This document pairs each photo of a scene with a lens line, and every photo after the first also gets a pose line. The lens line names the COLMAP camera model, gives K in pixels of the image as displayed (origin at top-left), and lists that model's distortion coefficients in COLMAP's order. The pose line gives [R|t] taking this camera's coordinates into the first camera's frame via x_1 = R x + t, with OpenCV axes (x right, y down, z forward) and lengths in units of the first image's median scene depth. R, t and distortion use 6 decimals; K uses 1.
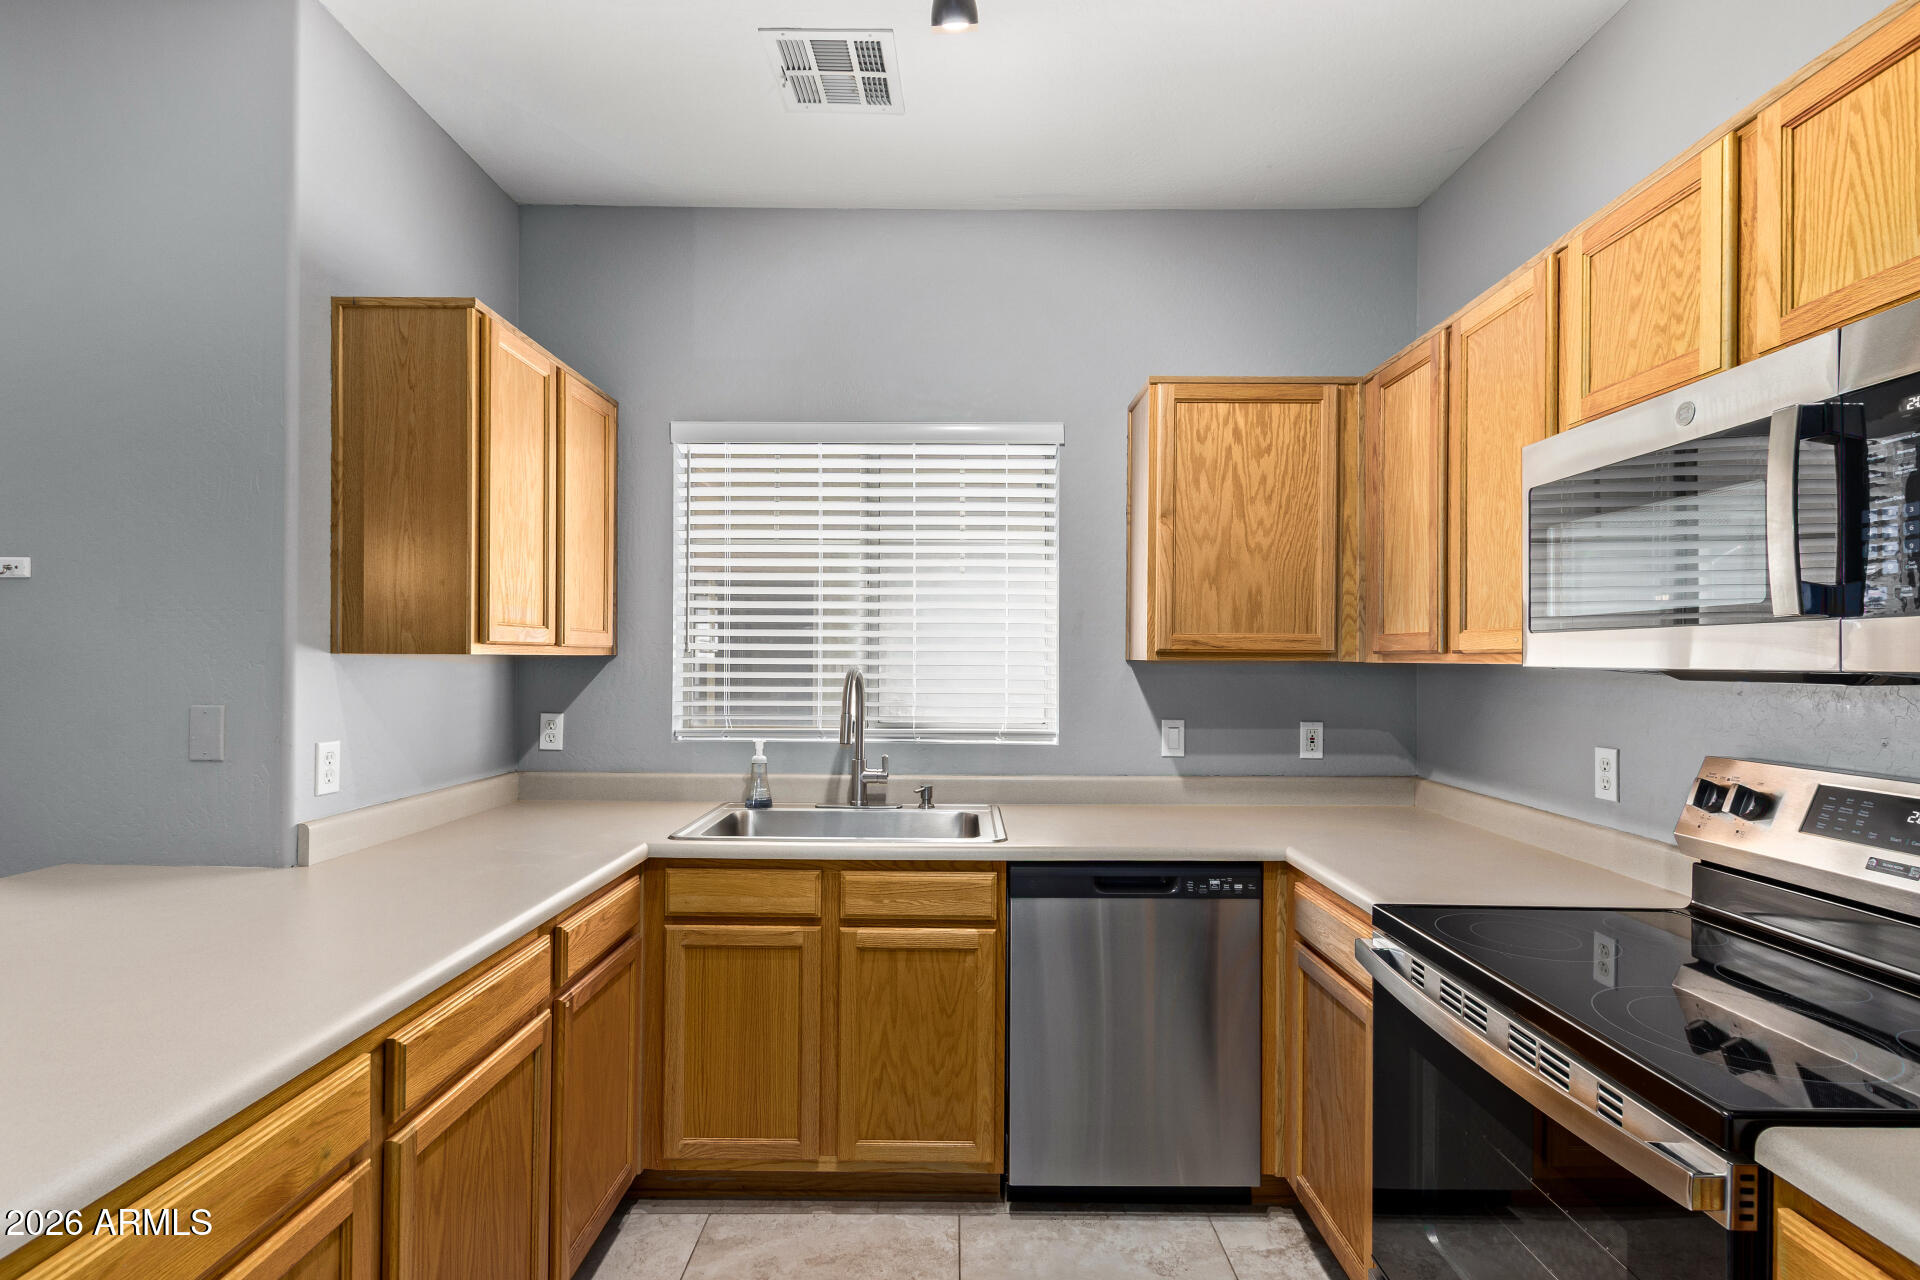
lens RADIAL K [[902.4, 0, 964.1], [0, 902.4, 633.7], [0, 0, 1]] dist [0.002002, -0.000192]
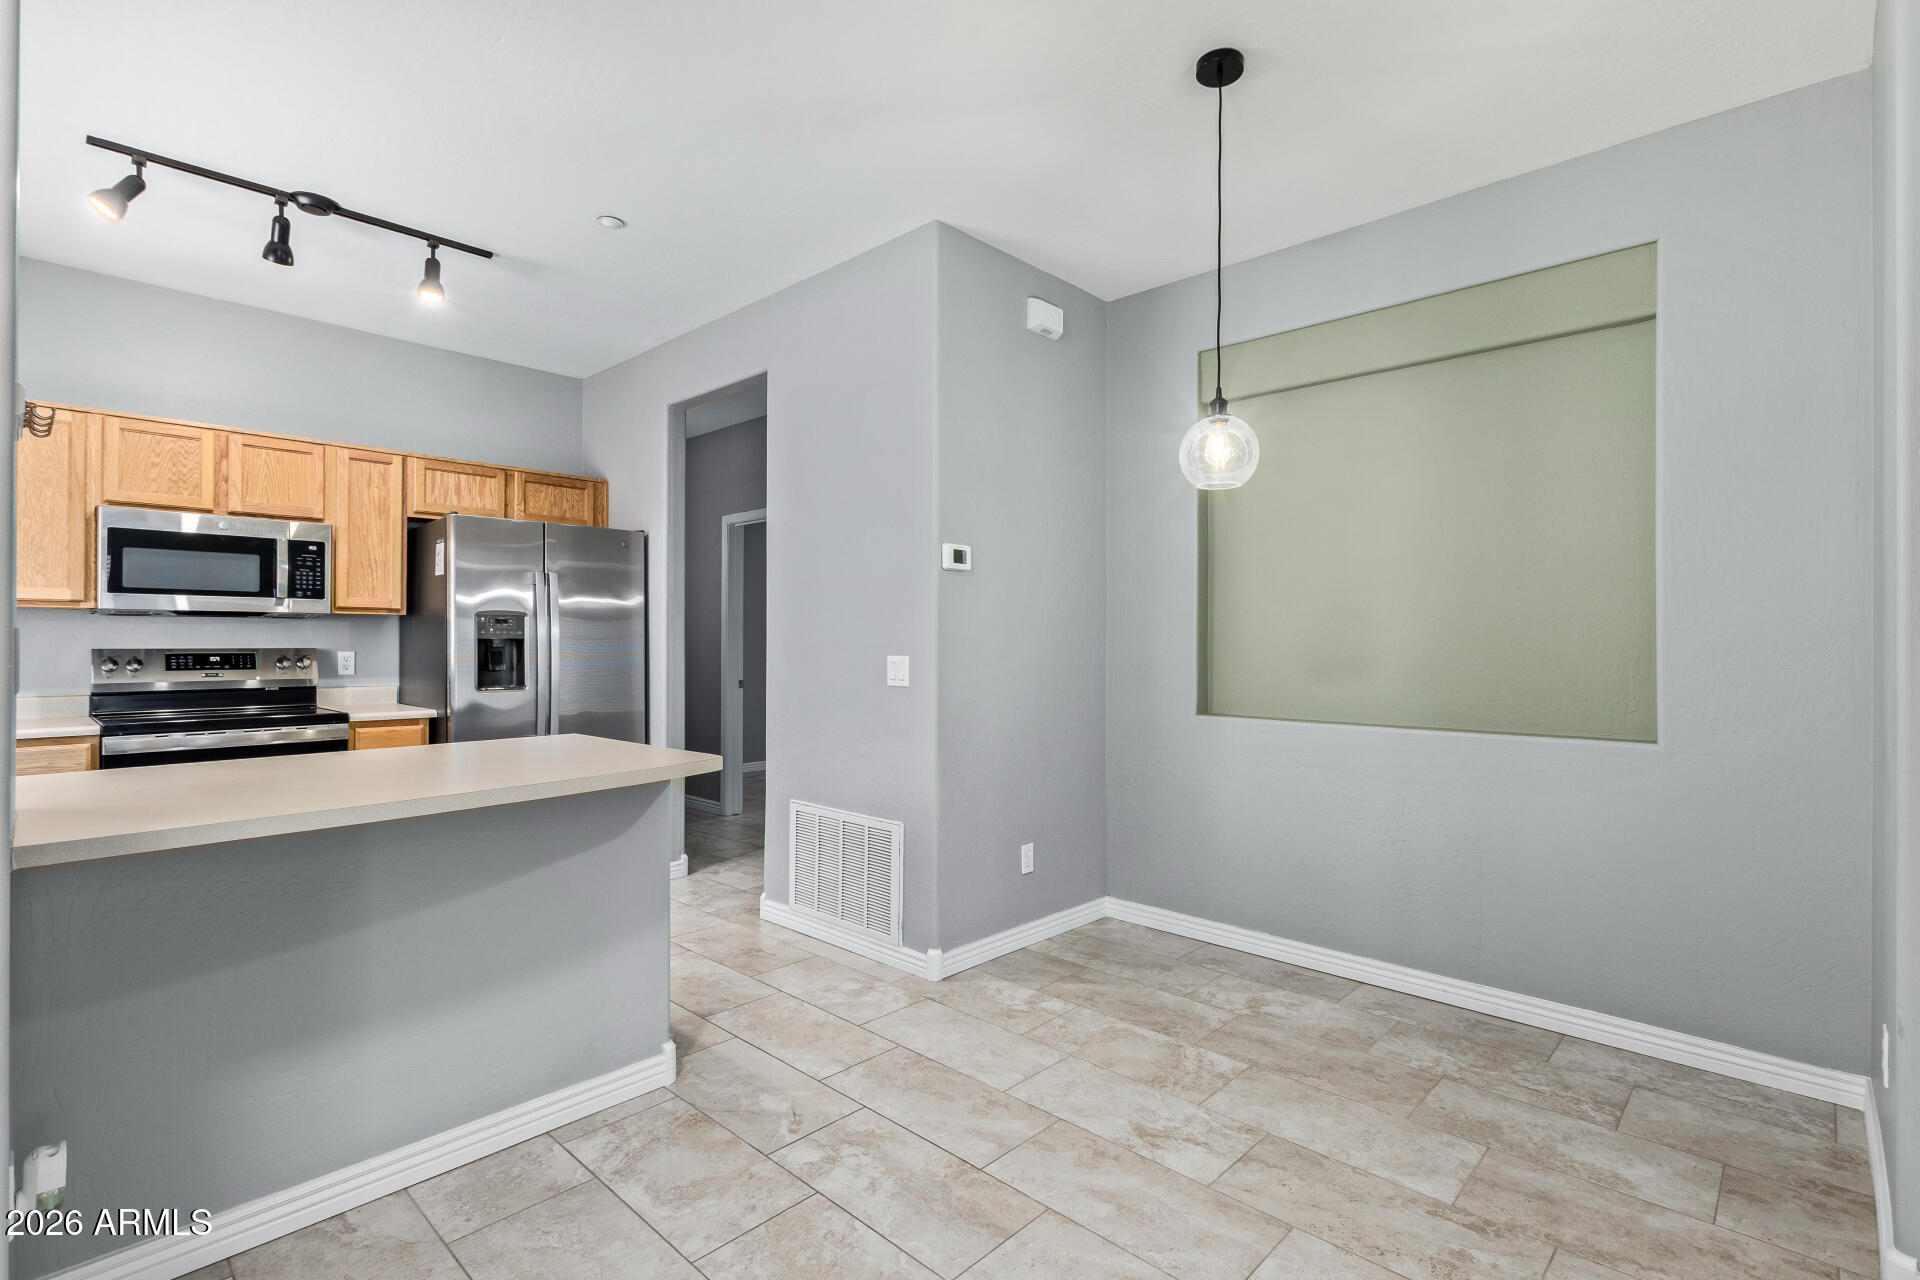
lens RADIAL K [[893.5, 0, 959.3], [0, 893.5, 637.7], [0, 0, 1]] dist [0.003430, -0.000844]
pose [[-0.727314, -0.006310, 0.686276, -1.828288], [-0.027387, 0.999428, -0.019835, 0.074020], [-0.685758, -0.033222, -0.727071, 0.912414]]
